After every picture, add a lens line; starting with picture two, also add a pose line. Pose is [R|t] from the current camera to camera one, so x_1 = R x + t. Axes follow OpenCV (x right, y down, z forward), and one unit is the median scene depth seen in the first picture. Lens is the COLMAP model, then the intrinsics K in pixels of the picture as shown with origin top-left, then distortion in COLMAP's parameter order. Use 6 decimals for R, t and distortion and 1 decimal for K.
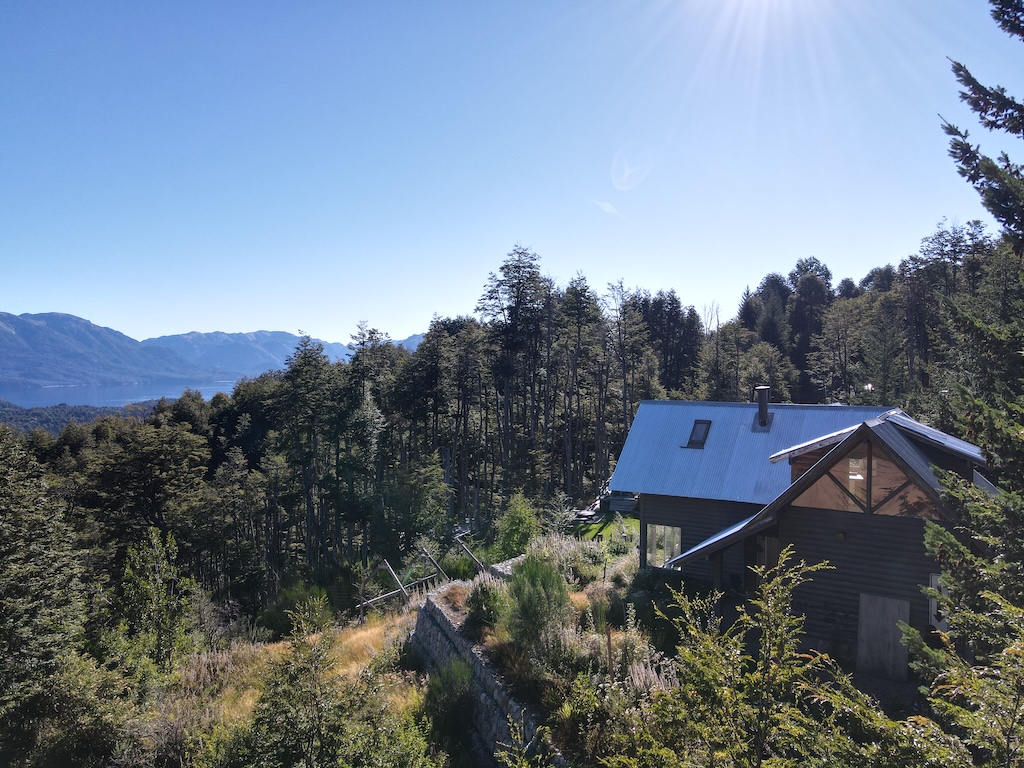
lens RADIAL K [[755.0, 0, 510.2], [0, 755.0, 383.0], [0, 0, 1]] dist [0.017932, 0.012256]
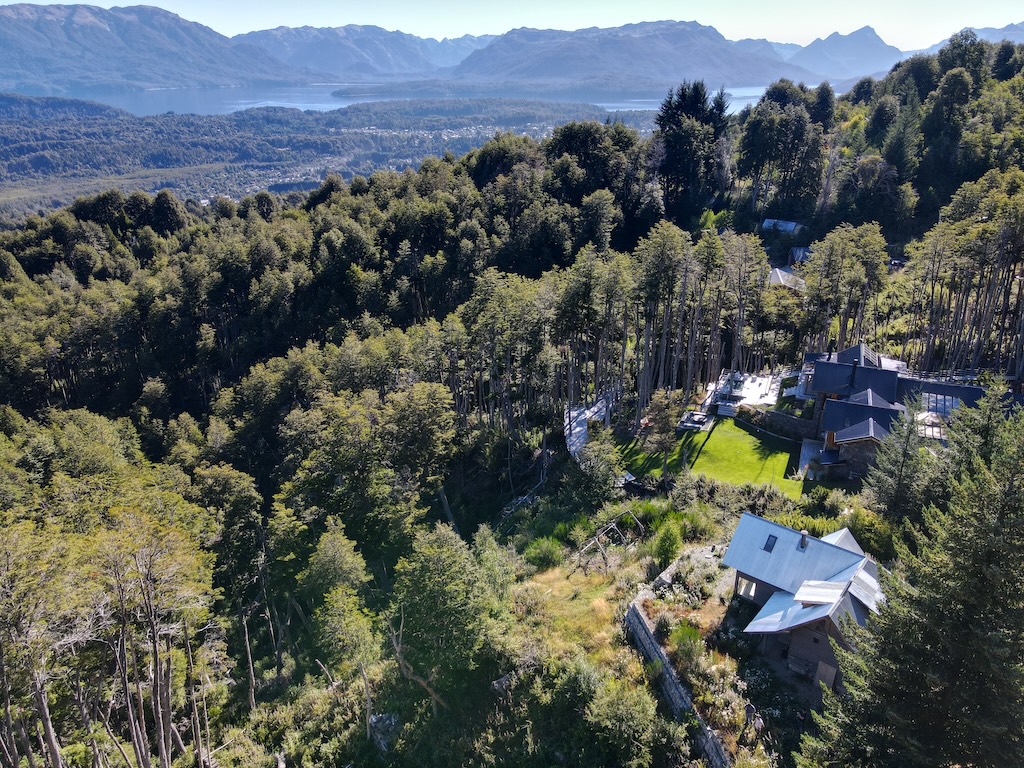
lens RADIAL K [[756.0, 0, 512.0], [0, 756.0, 384.0], [0, 0, 1]] dist [0.014980, 0.007254]
pose [[0.991943, 0.048501, -0.117030, -0.027881], [-0.002086, 0.929936, 0.367716, -0.134317], [0.126665, -0.364509, 0.922545, -0.102284]]
